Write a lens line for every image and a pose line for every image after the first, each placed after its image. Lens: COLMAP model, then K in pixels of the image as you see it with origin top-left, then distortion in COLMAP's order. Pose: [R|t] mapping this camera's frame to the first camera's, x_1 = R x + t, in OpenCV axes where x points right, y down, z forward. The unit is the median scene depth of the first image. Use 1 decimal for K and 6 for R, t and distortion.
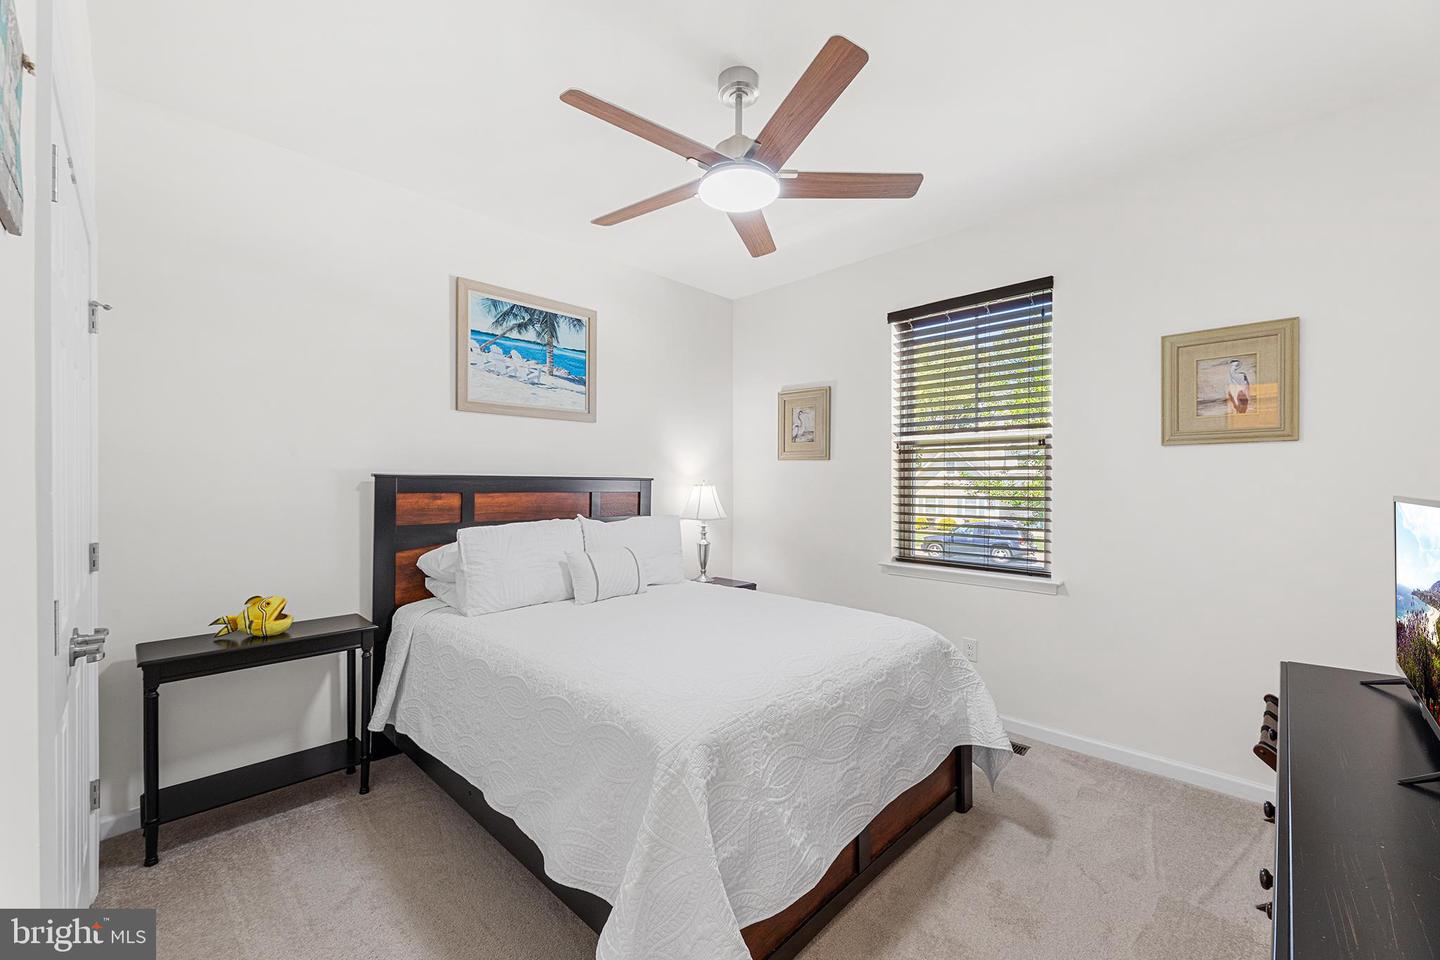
lens RADIAL K [[585.2, 0, 717.0], [0, 585.2, 482.3], [0, 0, 1]] dist [-0.002332, 0.000219]
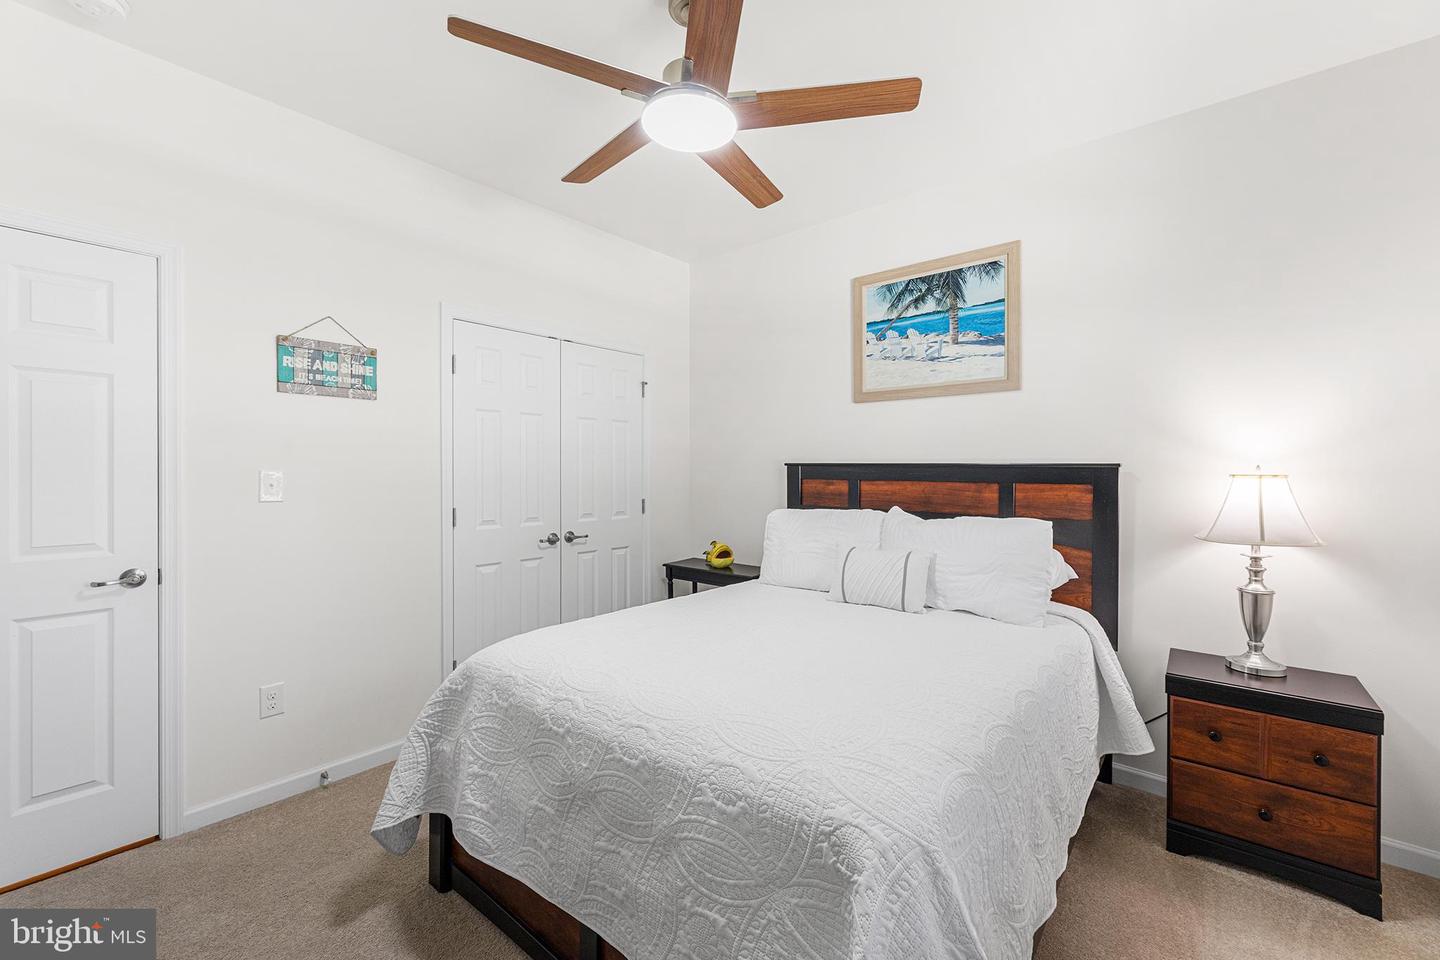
lens RADIAL K [[585.2, 0, 716.5], [0, 585.2, 472.2], [0, 0, 1]] dist [-0.002332, 0.000219]
pose [[0.067274, -0.002173, -0.997732, 0.561556], [-0.005991, 0.999979, -0.002581, 0.007697], [0.997717, 0.006151, 0.067260, 0.624548]]
